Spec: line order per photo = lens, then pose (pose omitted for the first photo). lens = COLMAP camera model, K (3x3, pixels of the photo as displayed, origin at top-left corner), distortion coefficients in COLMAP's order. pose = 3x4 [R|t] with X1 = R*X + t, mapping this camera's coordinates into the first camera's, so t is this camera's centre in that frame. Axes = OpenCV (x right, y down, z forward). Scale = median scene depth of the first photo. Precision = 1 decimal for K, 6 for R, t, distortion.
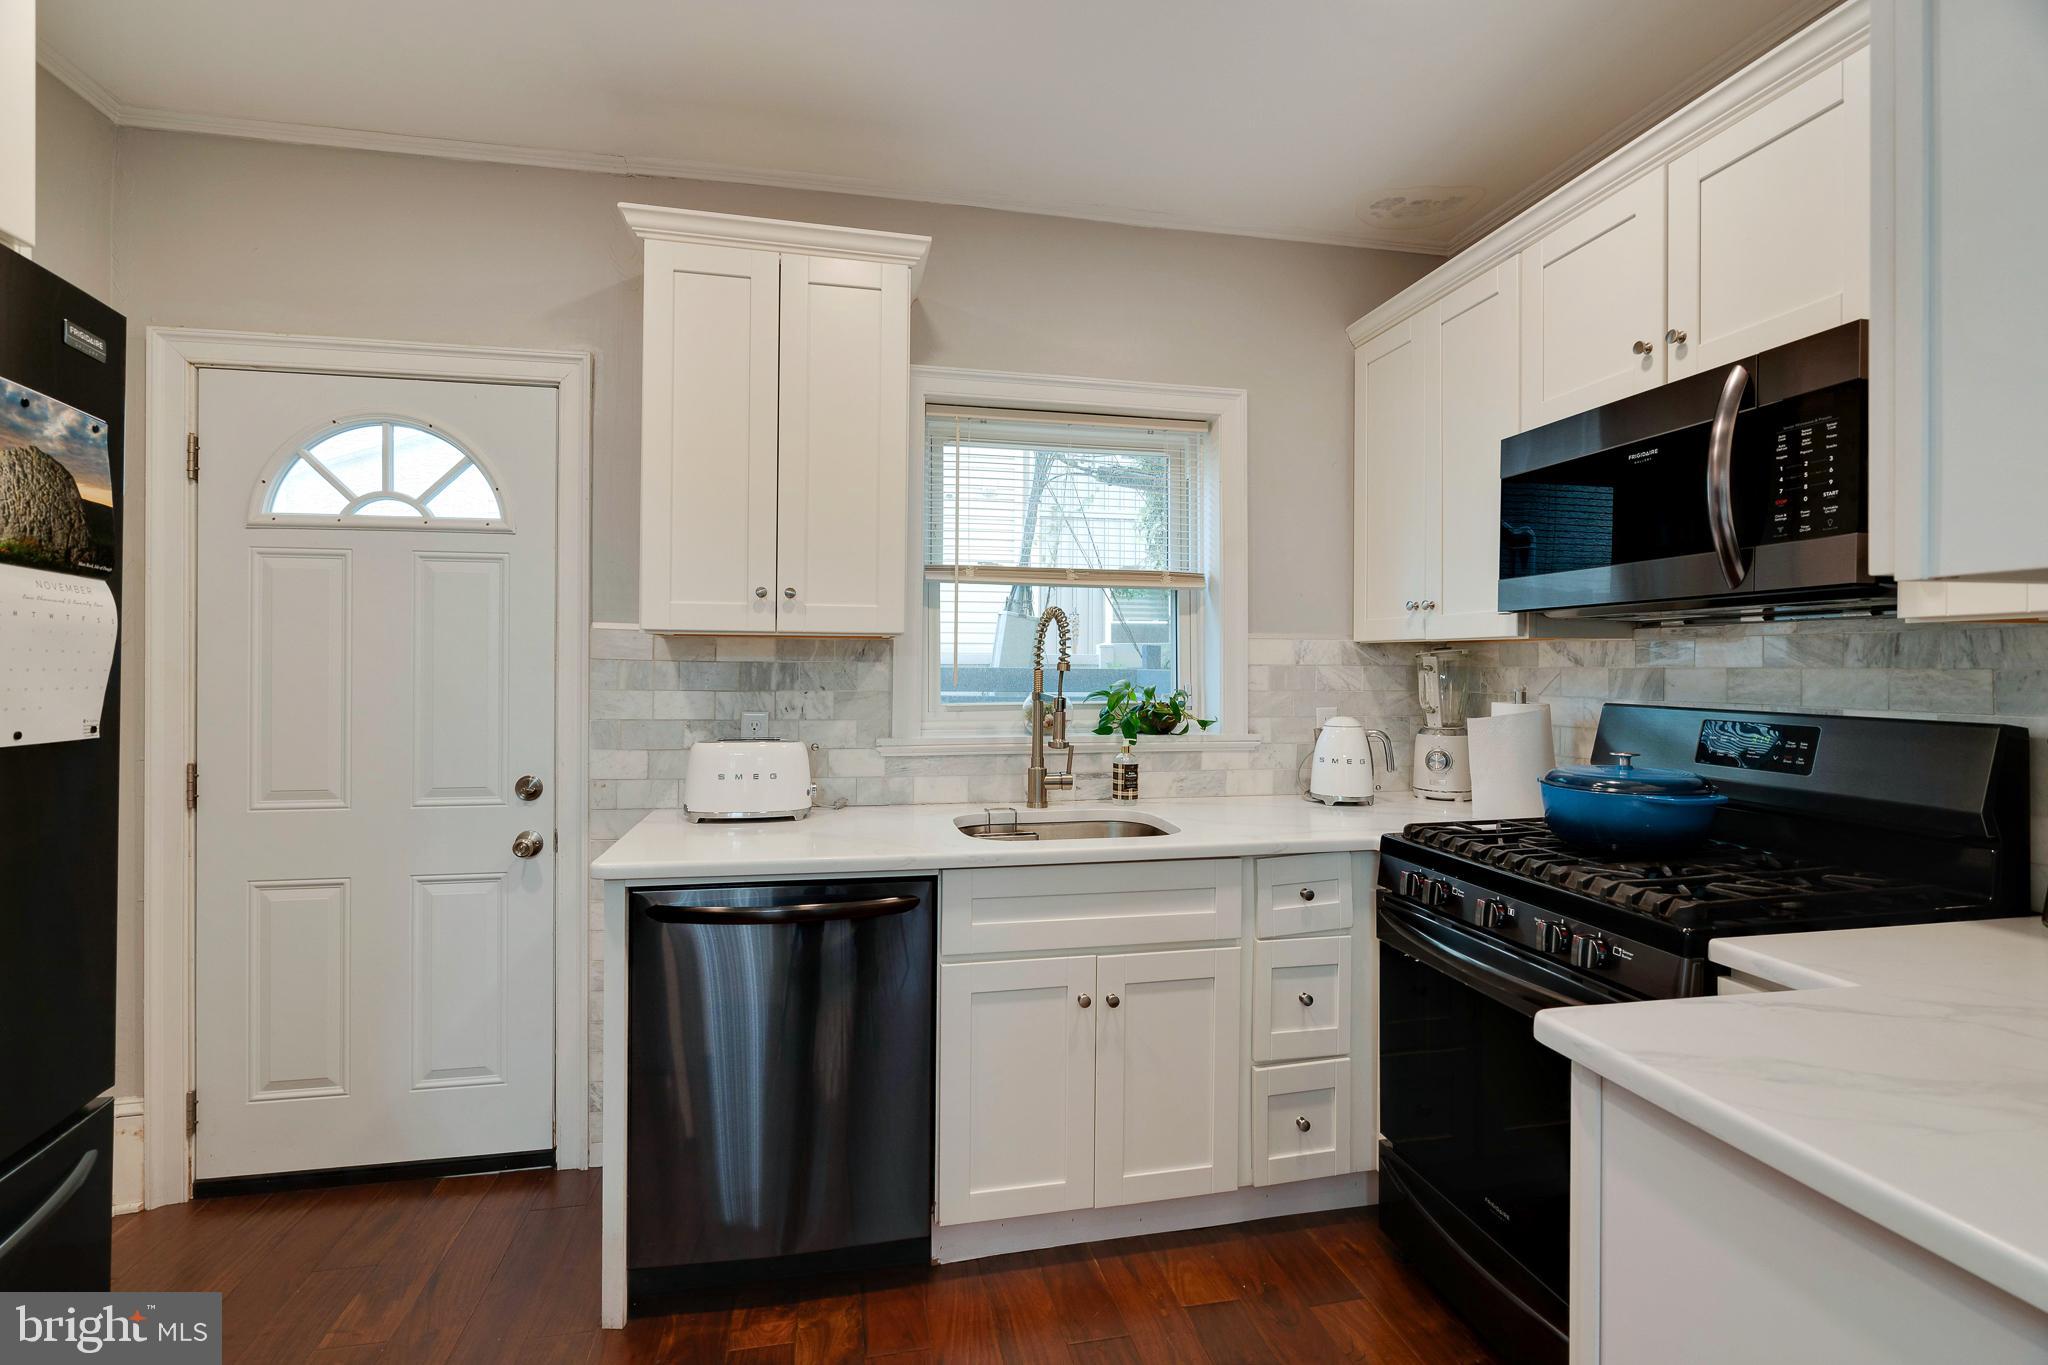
lens RADIAL K [[931.5, 0, 1030.9], [0, 931.5, 669.2], [0, 0, 1]] dist [-0.007075, 0.005640]
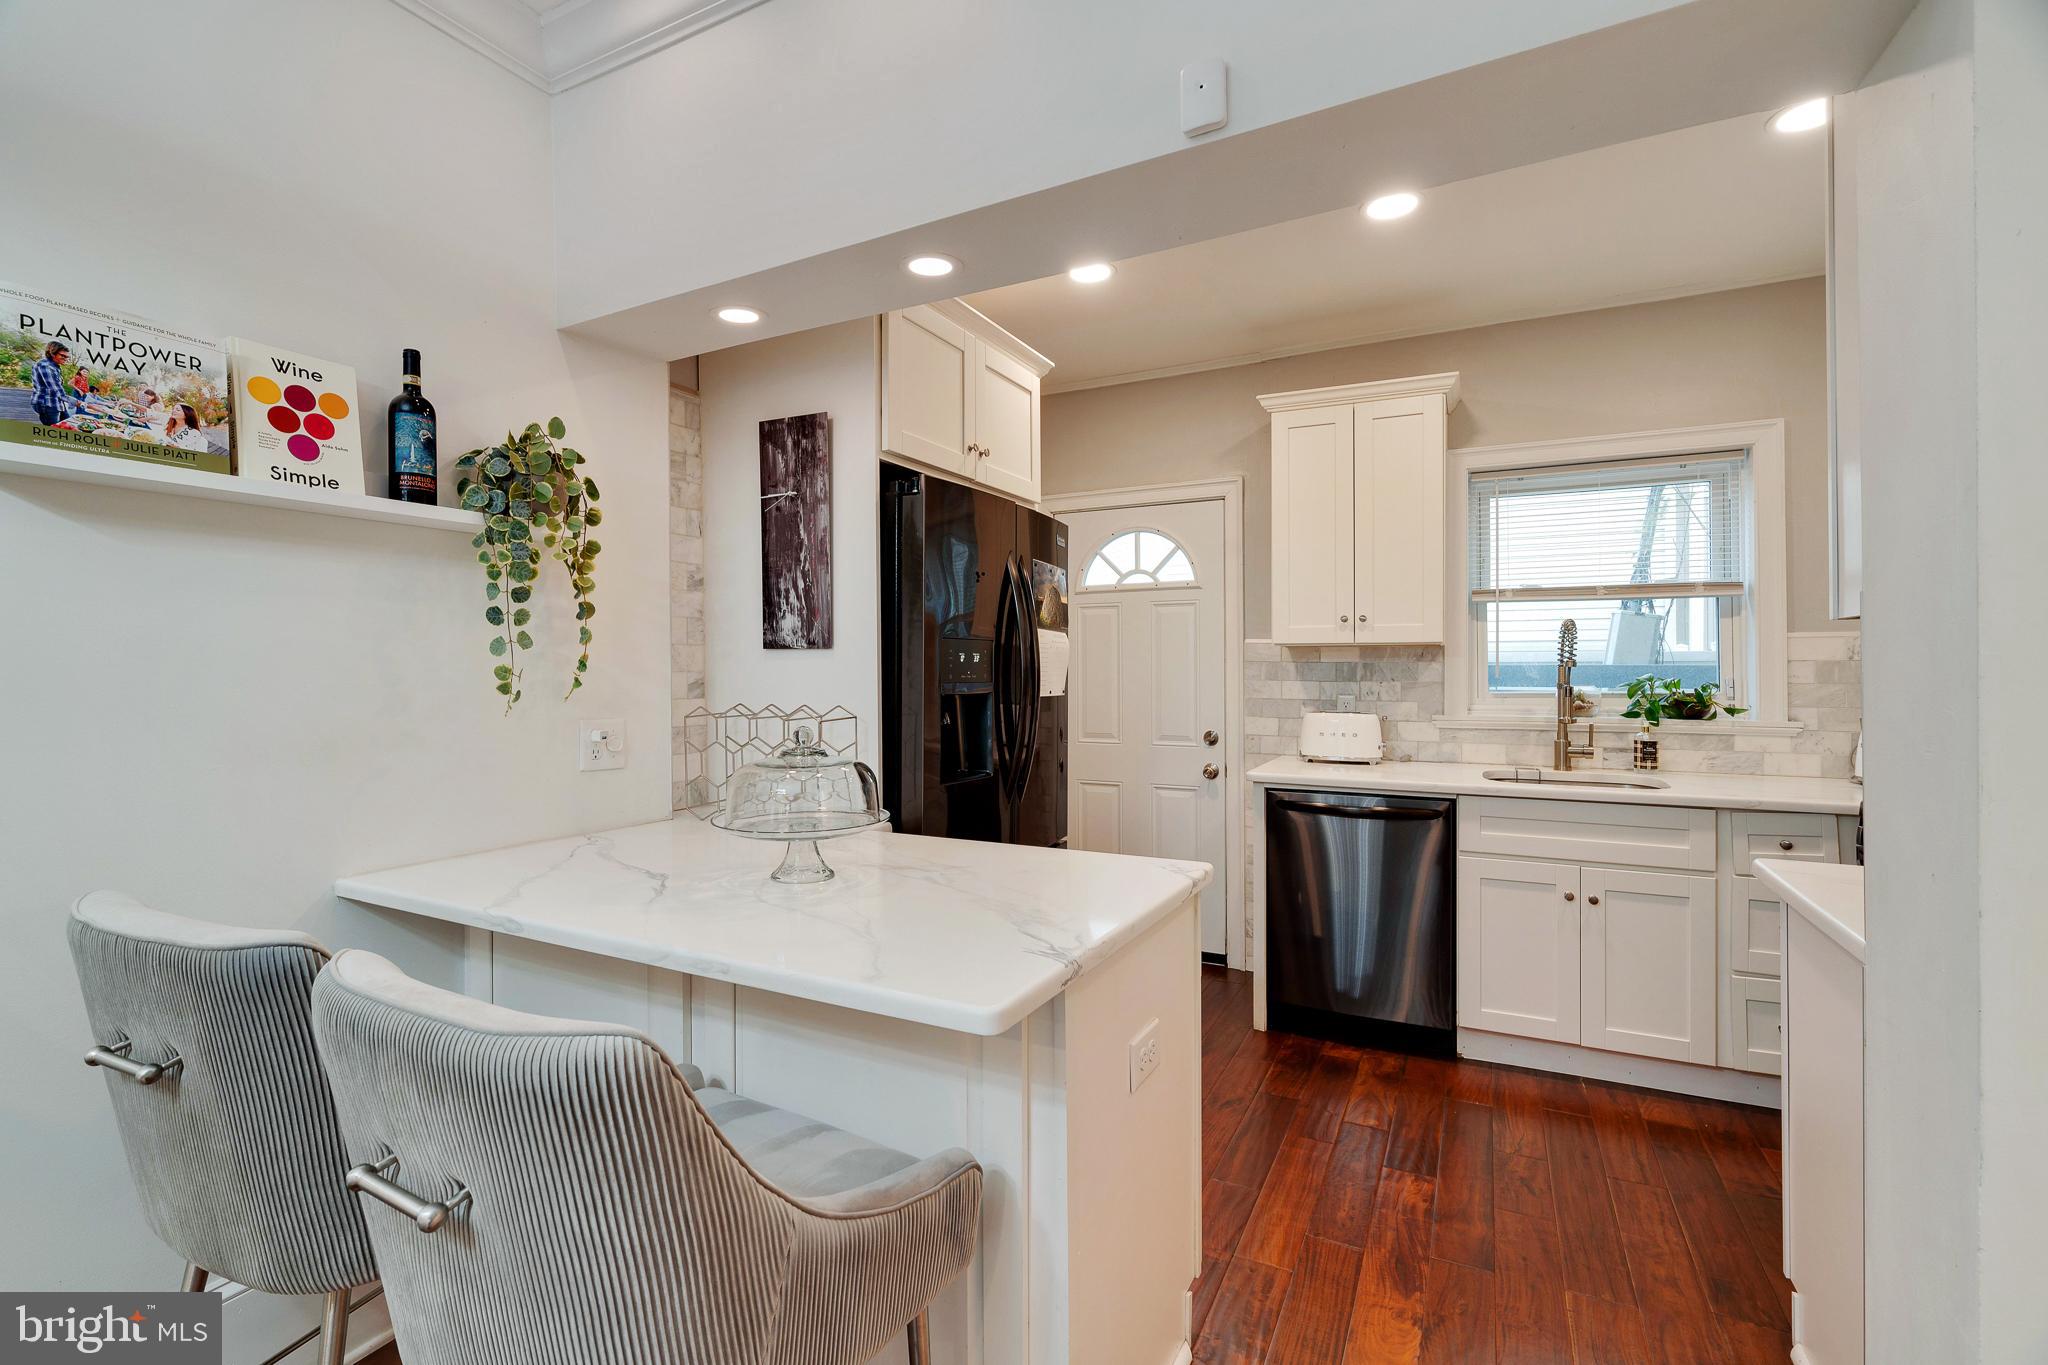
lens RADIAL K [[931.5, 0, 1004.0], [0, 931.5, 658.6], [0, 0, 1]] dist [-0.007075, 0.005640]
pose [[0.779016, -0.011297, -0.626903, 0.219657], [0.006049, 0.999927, -0.010502, -0.001177], [0.626975, 0.004389, 0.779027, -0.529846]]
